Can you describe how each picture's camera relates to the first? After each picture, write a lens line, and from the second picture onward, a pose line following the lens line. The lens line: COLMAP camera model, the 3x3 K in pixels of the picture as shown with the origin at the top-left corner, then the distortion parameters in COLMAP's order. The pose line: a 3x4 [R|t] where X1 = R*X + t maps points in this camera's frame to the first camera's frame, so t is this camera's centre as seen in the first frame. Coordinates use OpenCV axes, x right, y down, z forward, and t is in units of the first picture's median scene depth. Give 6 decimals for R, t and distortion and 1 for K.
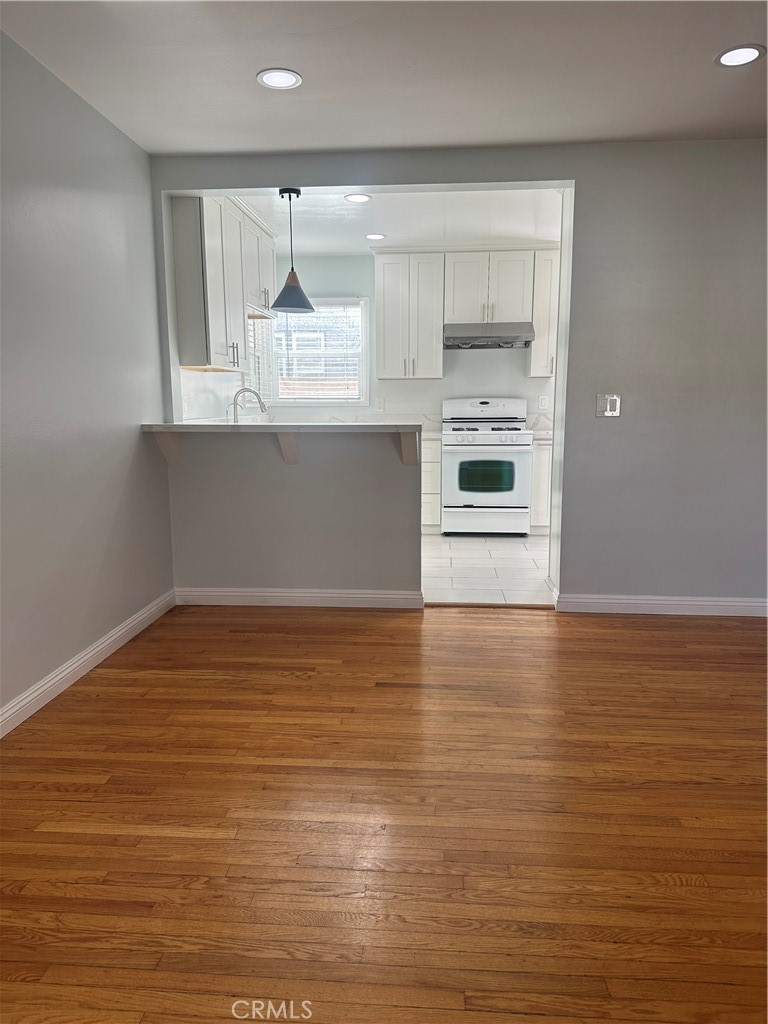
lens RADIAL K [[716.8, 0, 383.4], [0, 716.8, 514.7], [0, 0, 1]] dist [0.060002, -0.082807]
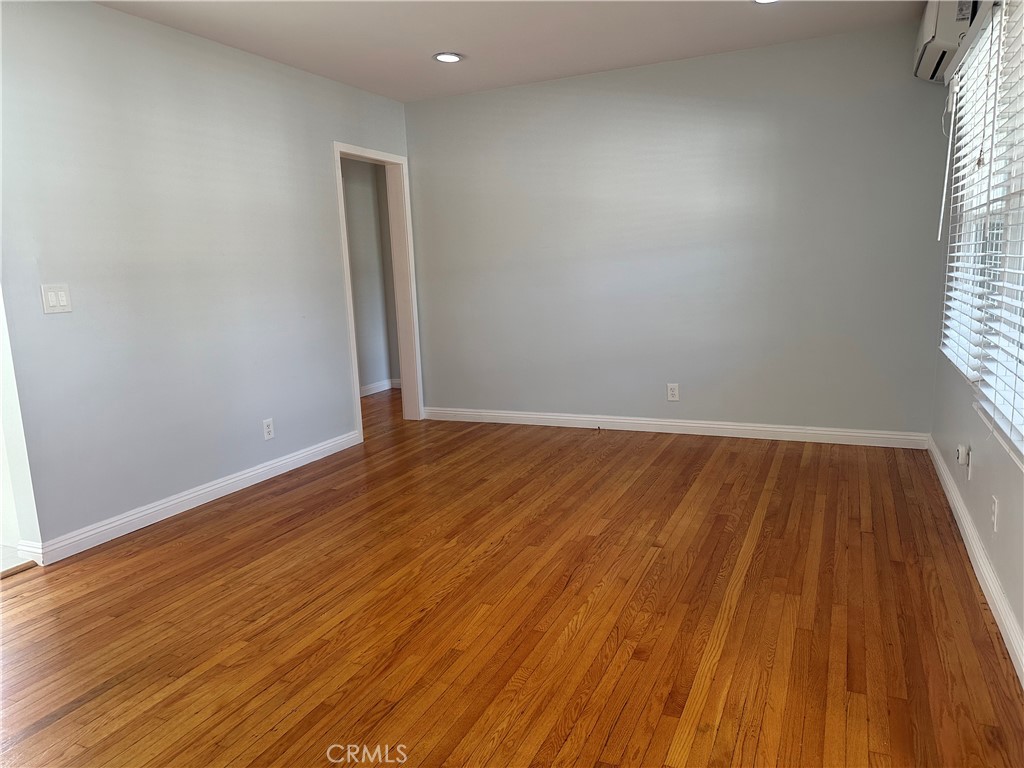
lens RADIAL K [[716.8, 0, 510.6], [0, 716.8, 384.5], [0, 0, 1]] dist [0.060002, -0.082807]
pose [[0.341855, -0.162481, 0.925600, -0.363752], [0.184998, 0.977302, 0.103231, -0.058131], [-0.921363, 0.135944, 0.364155, 0.297238]]
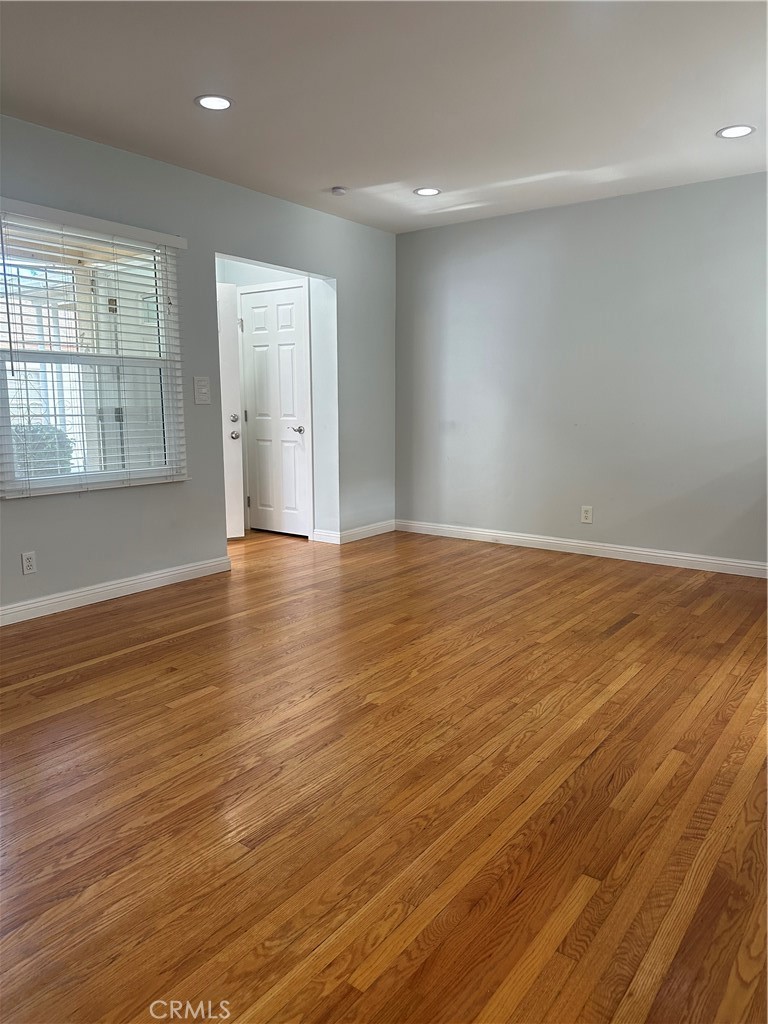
lens RADIAL K [[716.8, 0, 382.2], [0, 716.8, 513.2], [0, 0, 1]] dist [0.060002, -0.082807]
pose [[-0.527989, 0.136948, -0.838137, 1.247180], [-0.131262, 0.961893, 0.239859, -0.179103], [0.839046, 0.236658, -0.489893, 1.182279]]
